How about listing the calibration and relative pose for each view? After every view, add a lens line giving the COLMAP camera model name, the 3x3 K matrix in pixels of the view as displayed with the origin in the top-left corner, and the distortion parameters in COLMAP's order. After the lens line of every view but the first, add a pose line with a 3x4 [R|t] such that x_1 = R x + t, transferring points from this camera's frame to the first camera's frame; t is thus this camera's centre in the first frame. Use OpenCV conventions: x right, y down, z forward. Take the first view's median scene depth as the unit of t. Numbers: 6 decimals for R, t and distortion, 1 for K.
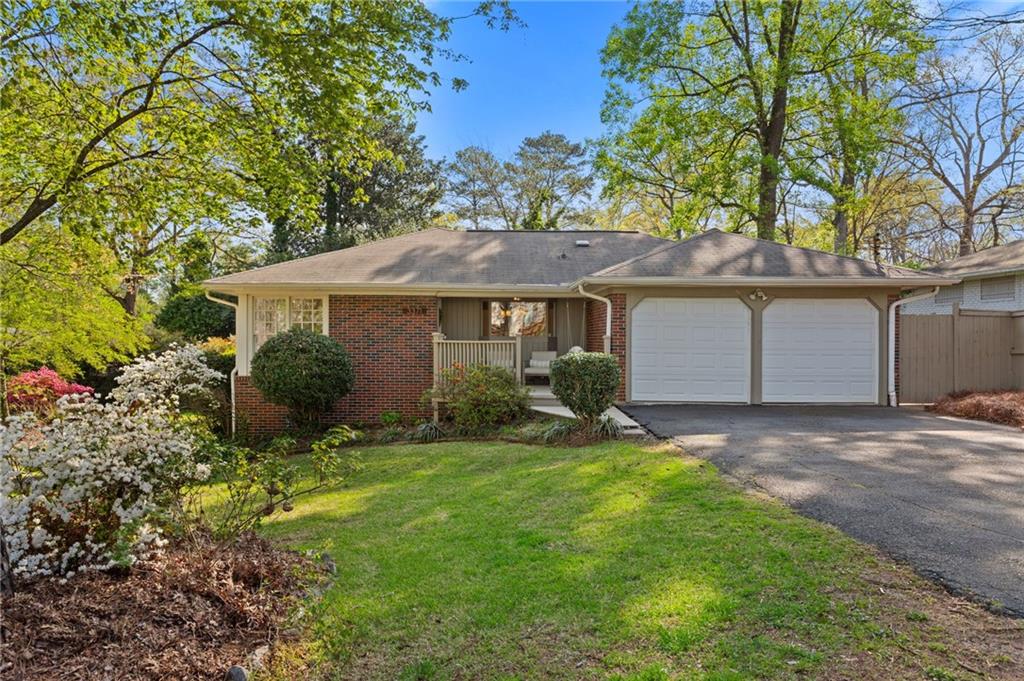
lens RADIAL K [[486.3, 0, 507.0], [0, 486.3, 337.8], [0, 0, 1]] dist [0.001883, 0.000275]
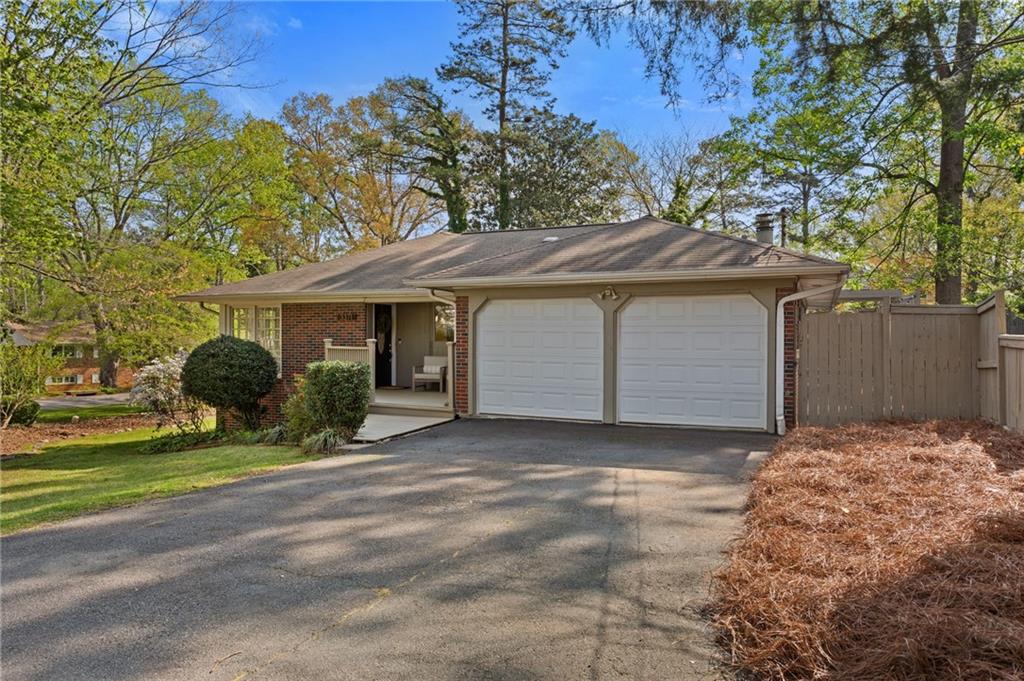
lens RADIAL K [[493.2, 0, 506.8], [0, 493.2, 342.9], [0, 0, 1]] dist [0.008444, 0.000267]
pose [[0.955889, -0.000358, -0.293729, 0.588356], [0.001741, 0.999989, 0.004446, -0.006416], [0.293724, -0.004761, 0.955878, 0.132061]]
